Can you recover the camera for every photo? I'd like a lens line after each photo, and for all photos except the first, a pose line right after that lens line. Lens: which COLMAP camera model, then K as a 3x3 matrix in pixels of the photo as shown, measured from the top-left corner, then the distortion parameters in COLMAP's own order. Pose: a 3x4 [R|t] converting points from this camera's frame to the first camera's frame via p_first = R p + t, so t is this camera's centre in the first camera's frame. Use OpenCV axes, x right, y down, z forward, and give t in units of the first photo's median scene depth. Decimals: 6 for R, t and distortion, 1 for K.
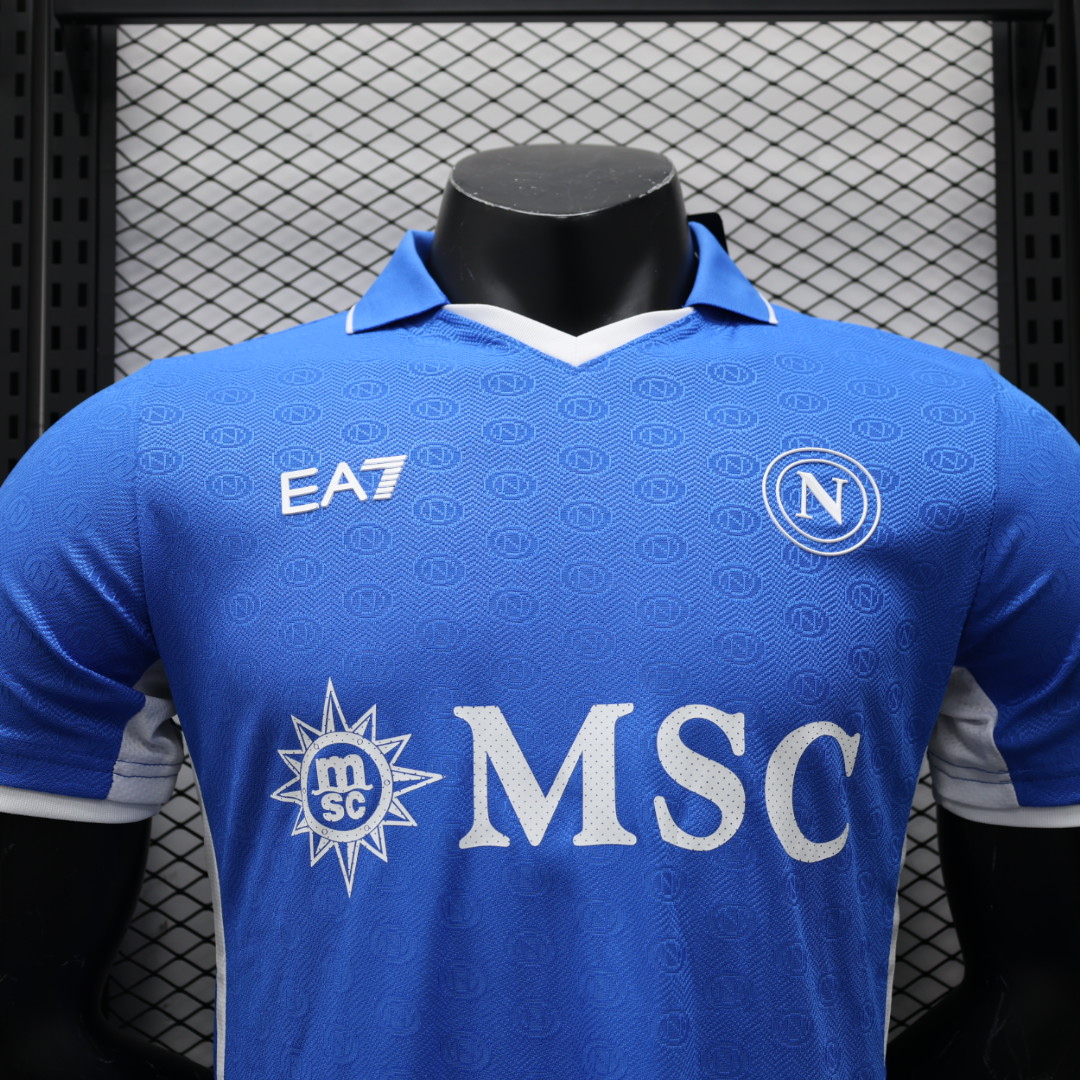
lens RADIAL K [[1803.7, 0, 543.0], [0, 1803.7, 543.5], [0, 0, 1]] dist [0.006157, 0.000000]
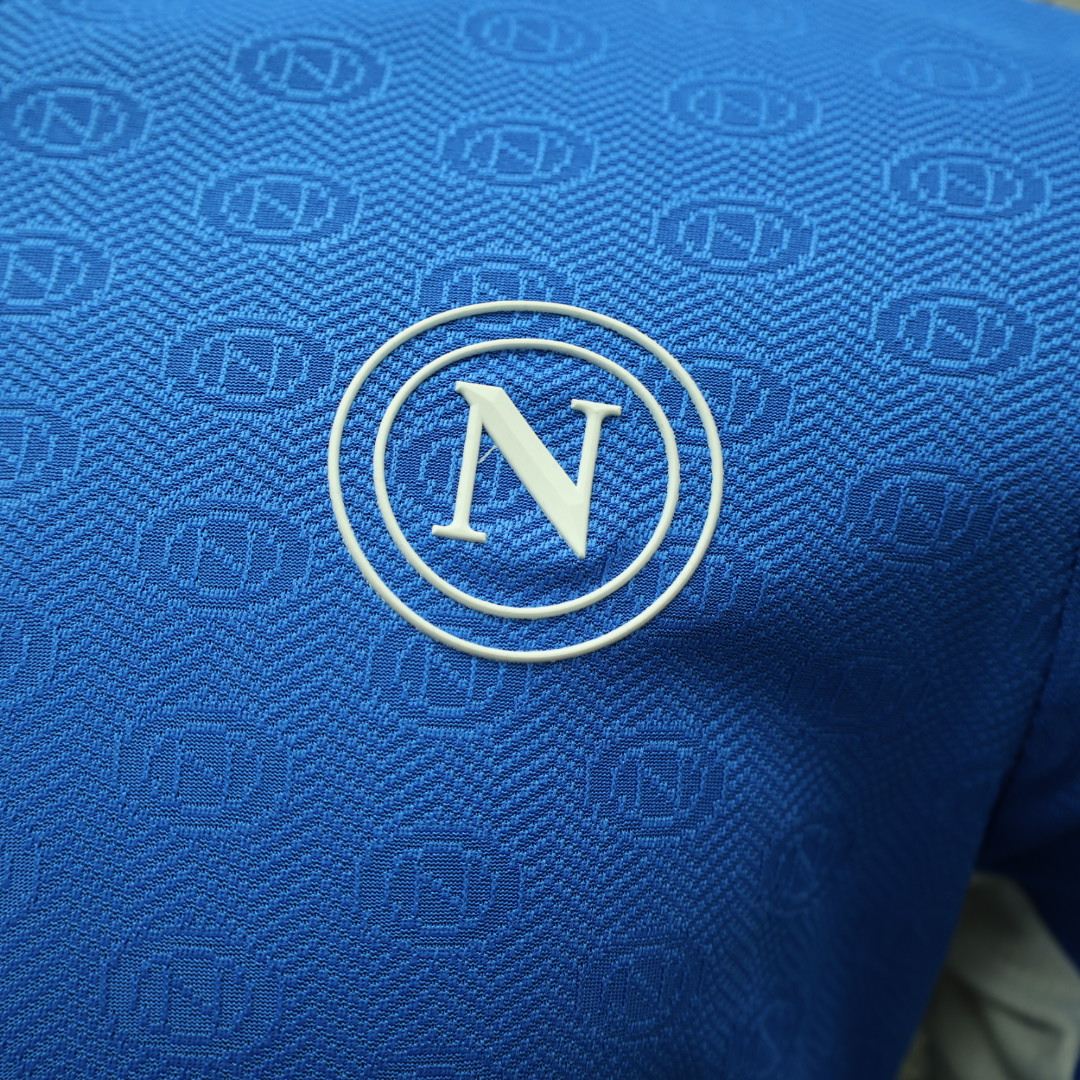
lens RADIAL K [[1803.7, 0, 538.0], [0, 1803.7, 540.2], [0, 0, 1]] dist [0.006157, 0.000000]
pose [[0.995355, 0.006630, -0.096040, 0.185272], [0.008668, 0.987401, 0.158002, -0.062173], [0.095878, -0.158100, 0.982757, 0.682296]]
